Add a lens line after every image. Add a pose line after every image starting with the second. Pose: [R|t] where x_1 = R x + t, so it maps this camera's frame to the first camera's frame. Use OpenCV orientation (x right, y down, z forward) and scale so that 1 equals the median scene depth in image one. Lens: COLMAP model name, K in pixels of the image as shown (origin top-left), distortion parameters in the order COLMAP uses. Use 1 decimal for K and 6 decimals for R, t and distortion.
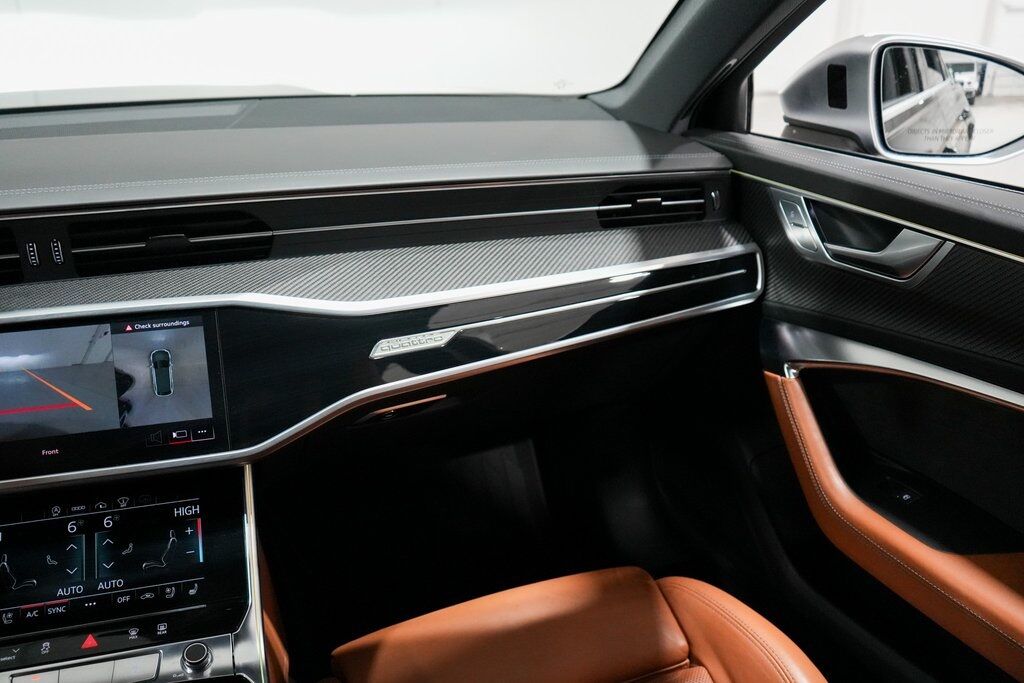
lens RADIAL K [[919.9, 0, 506.5], [0, 919.9, 348.2], [0, 0, 1]] dist [0.009508, 0.005454]
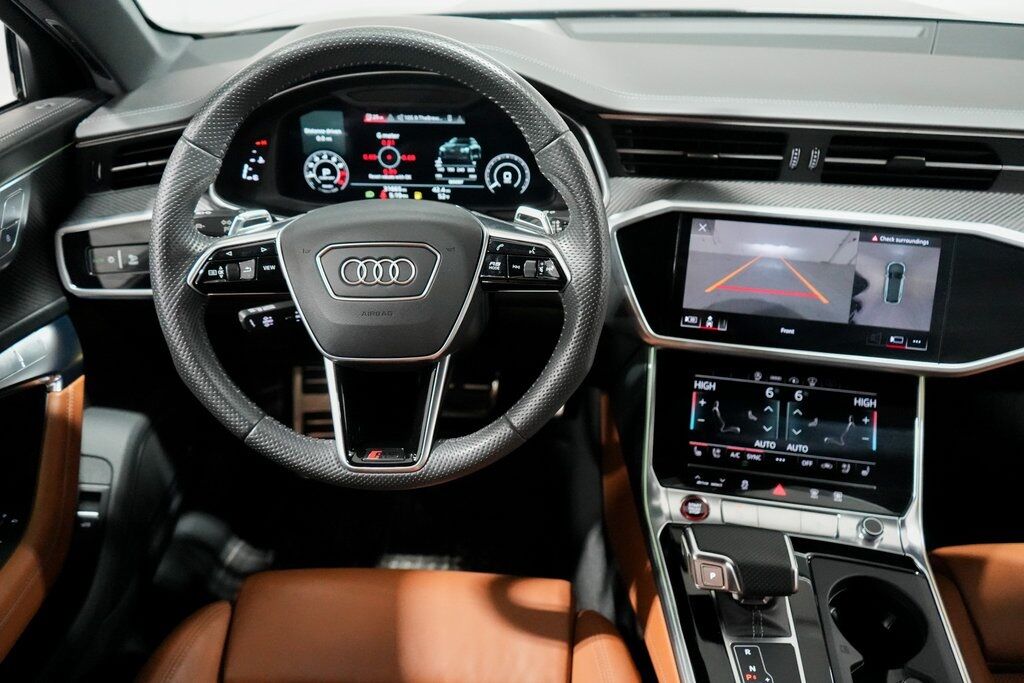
lens RADIAL K [[851.4, 0, 512.7], [0, 851.4, 345.4], [0, 0, 1]] dist [-0.005896, -0.002664]
pose [[0.907880, 0.231279, -0.349662, -0.397180], [-0.181691, 0.968725, 0.168998, 0.009160], [0.377812, -0.089900, 0.921507, -0.132120]]
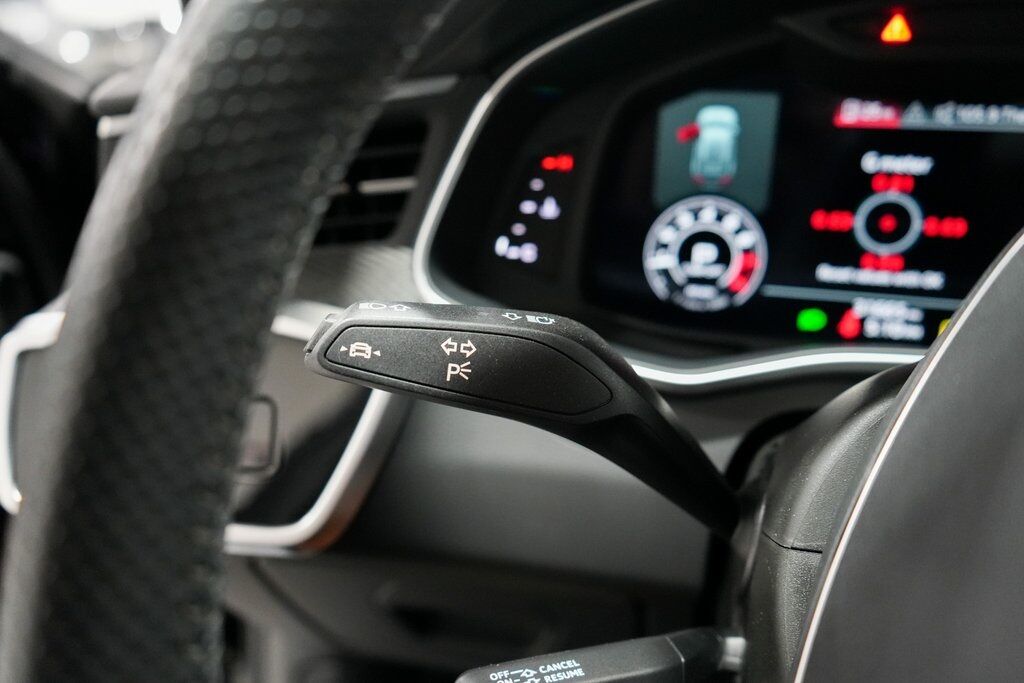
lens RADIAL K [[825.0, 0, 503.1], [0, 825.0, 350.3], [0, 0, 1]] dist [-0.006945, 0.010214]
pose [[0.784075, 0.218708, -0.580856, -0.885045], [-0.265778, 0.964025, 0.004218, 0.093887], [0.560882, 0.151072, 0.813996, 0.429444]]
